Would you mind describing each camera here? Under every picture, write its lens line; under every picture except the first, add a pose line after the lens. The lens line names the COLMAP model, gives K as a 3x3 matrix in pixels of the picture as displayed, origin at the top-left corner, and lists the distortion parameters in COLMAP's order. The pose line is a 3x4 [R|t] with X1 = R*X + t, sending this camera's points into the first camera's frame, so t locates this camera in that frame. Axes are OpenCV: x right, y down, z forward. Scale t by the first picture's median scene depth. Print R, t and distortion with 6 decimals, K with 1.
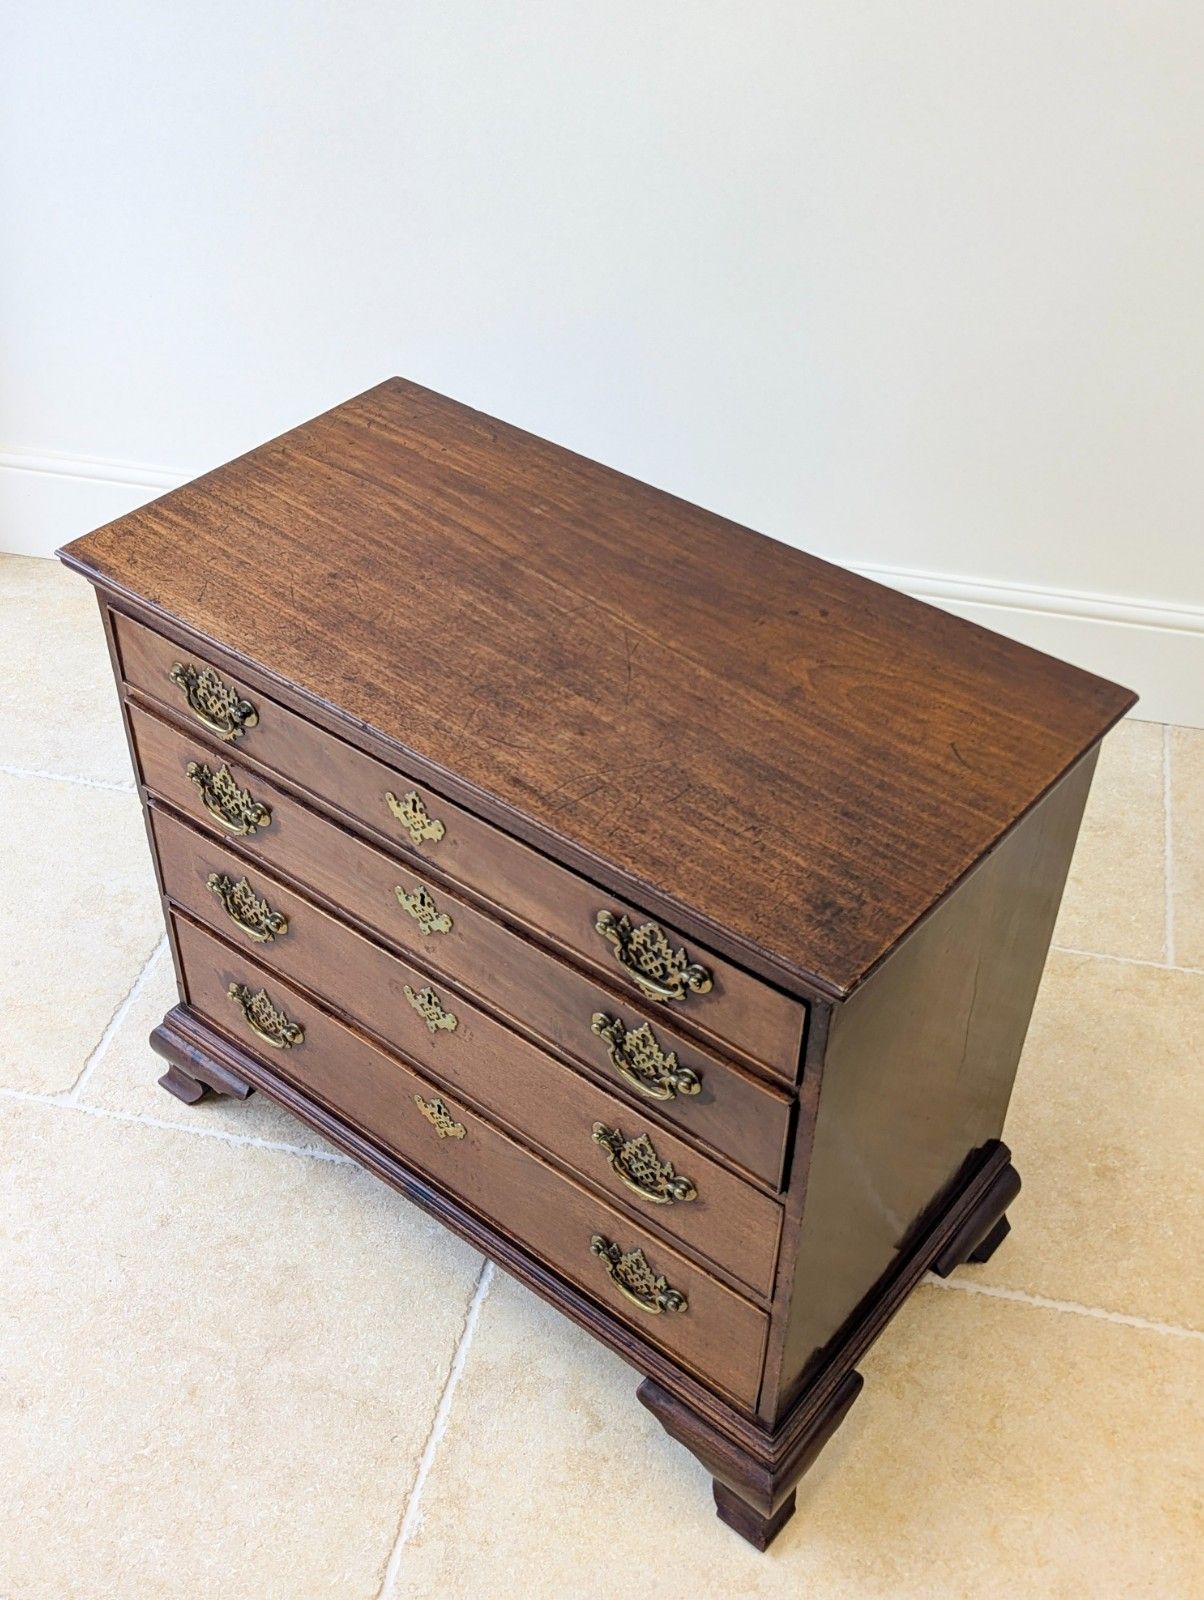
lens RADIAL K [[1738.1, 0, 605.8], [0, 1738.1, 777.4], [0, 0, 1]] dist [0.078367, -0.007843]
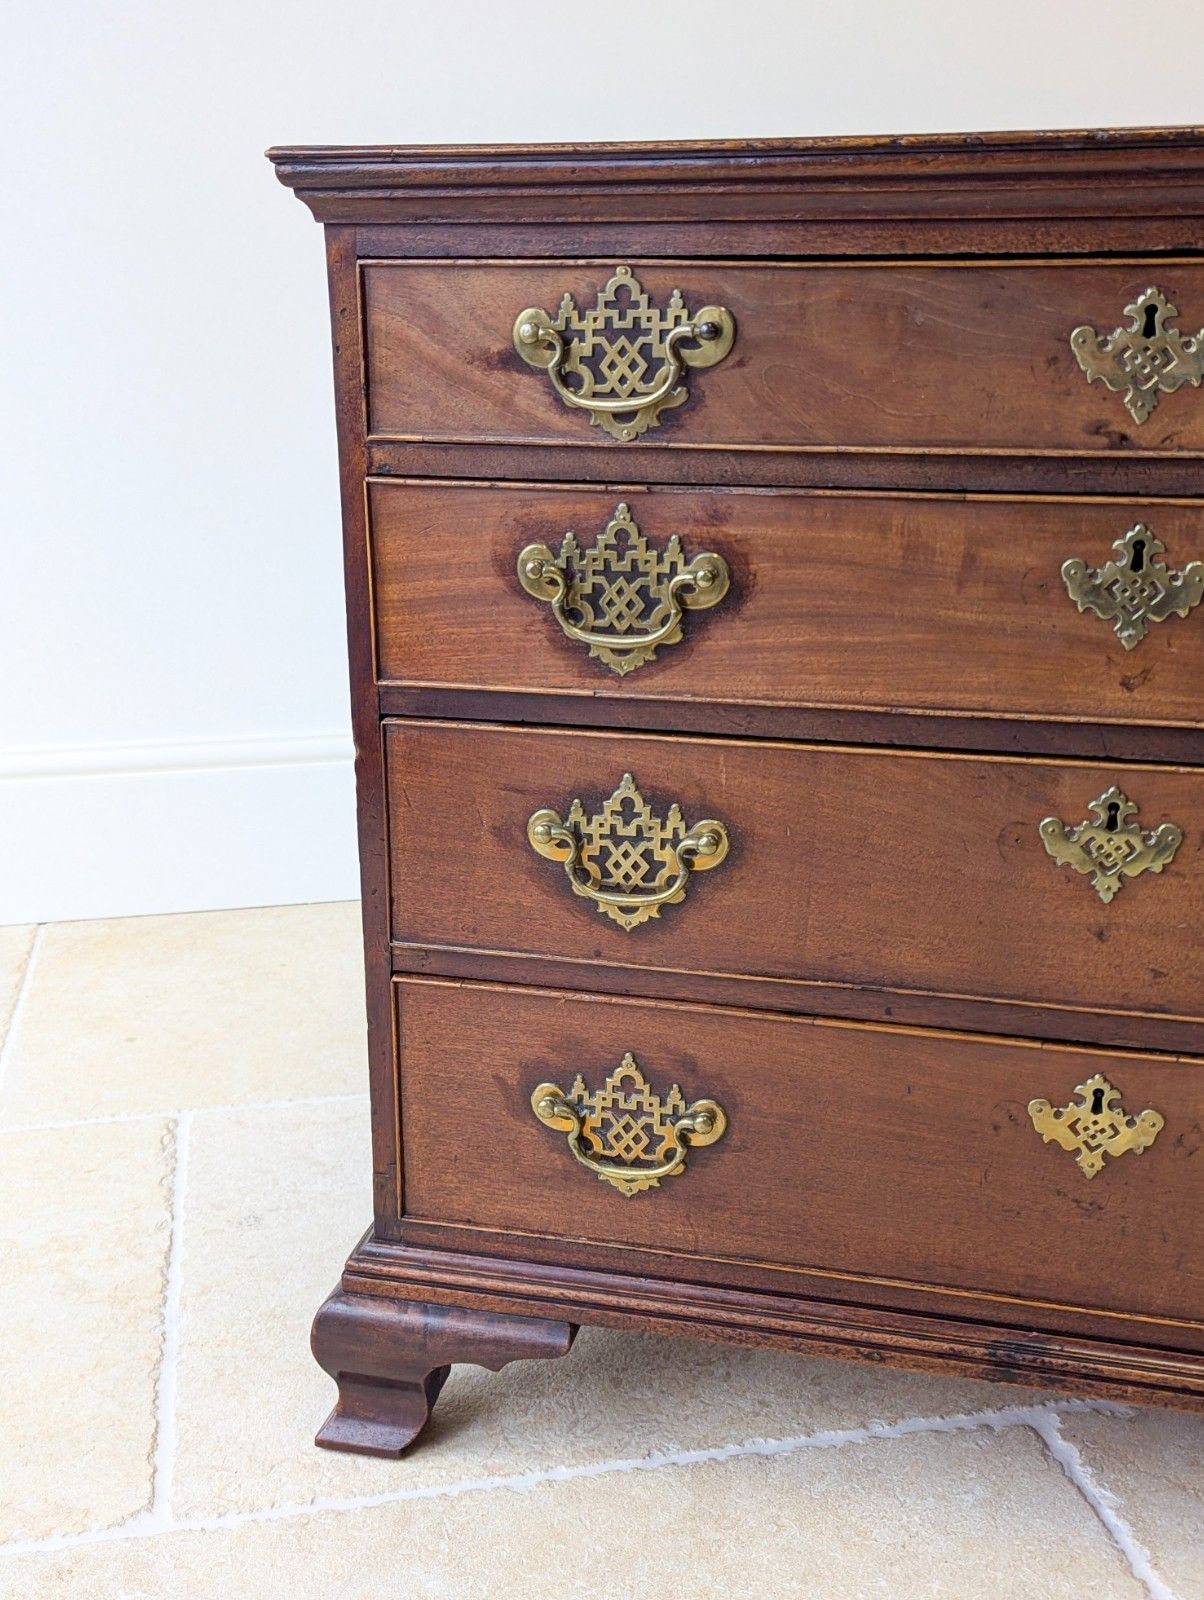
lens RADIAL K [[1715.2, 0, 566.2], [0, 1715.2, 791.7], [0, 0, 1]] dist [0.148300, -0.383053]
pose [[0.914352, -0.142777, 0.378912, -0.455153], [0.277541, 0.902363, -0.329714, 0.245560], [-0.294841, 0.406638, 0.864705, 0.584259]]
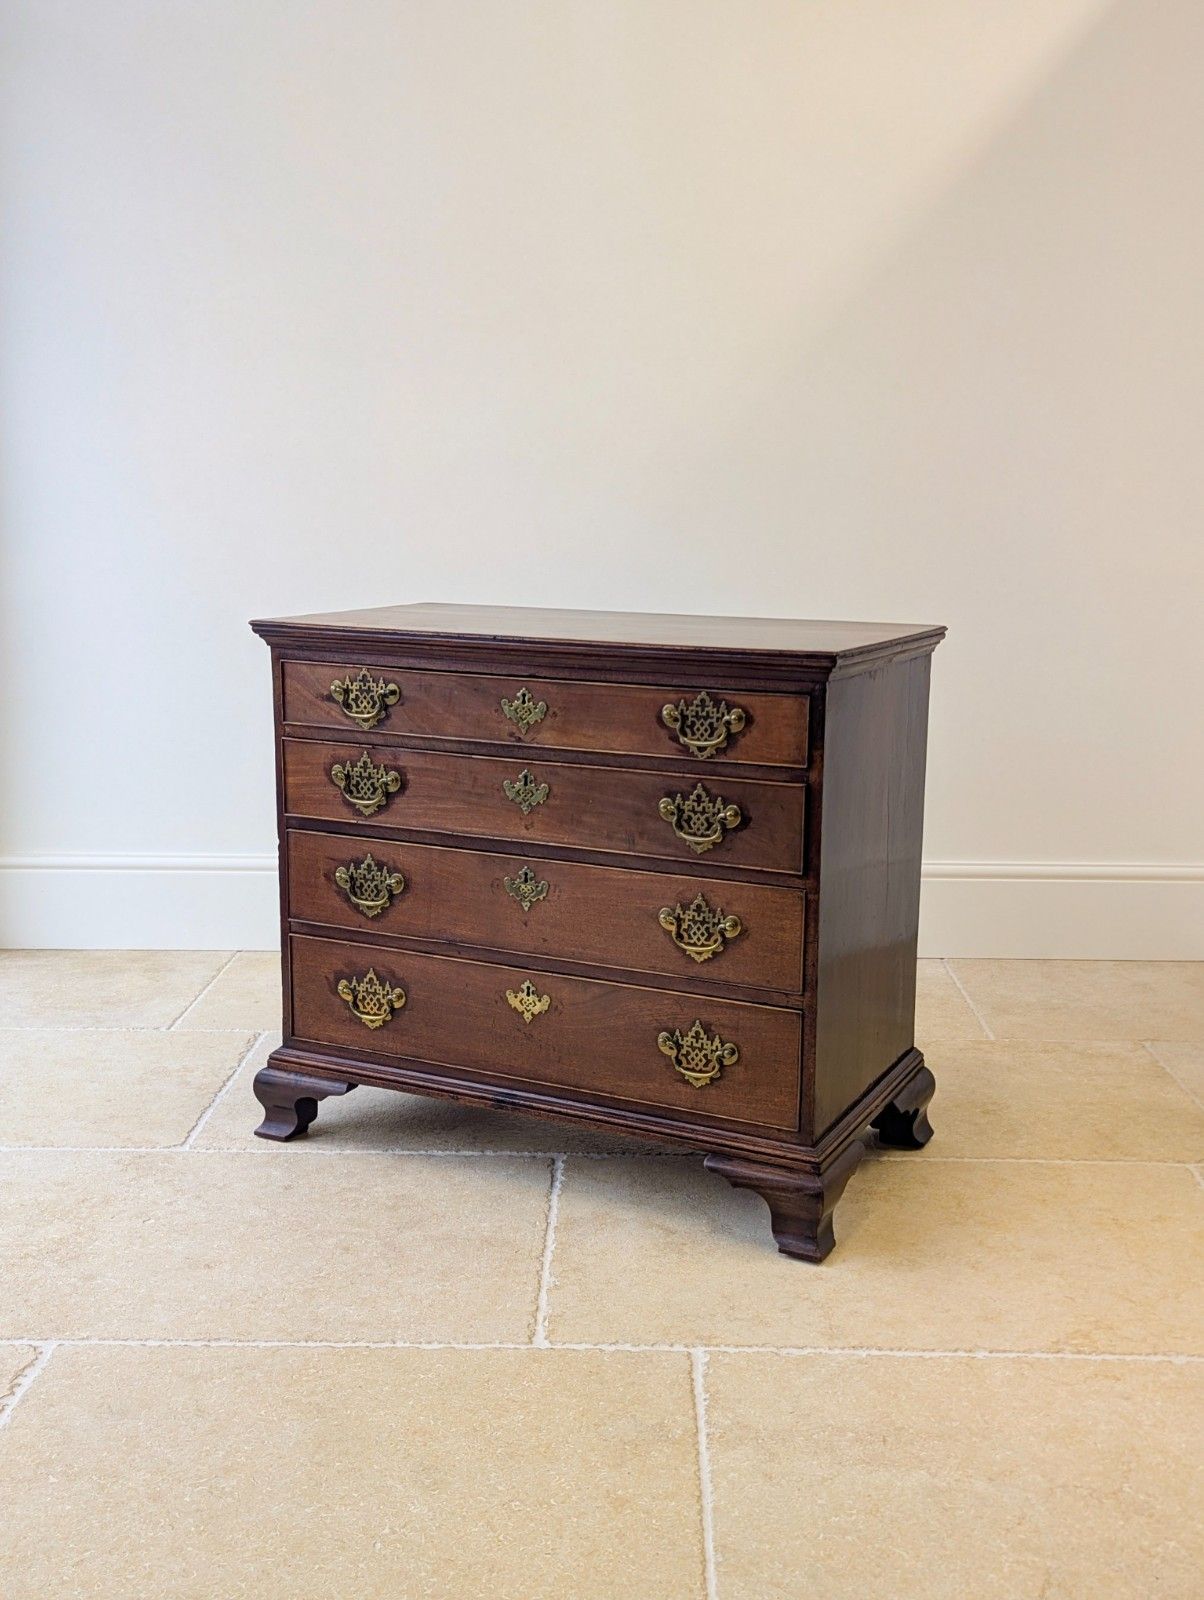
lens RADIAL K [[1684.3, 0, 605.9], [0, 1684.3, 801.0], [0, 0, 1]] dist [0.099465, -0.029842]
pose [[0.978977, -0.048676, 0.198077, -0.305790], [0.138673, 0.870980, -0.471342, 0.729888], [-0.149578, 0.488901, 0.859420, -0.230046]]
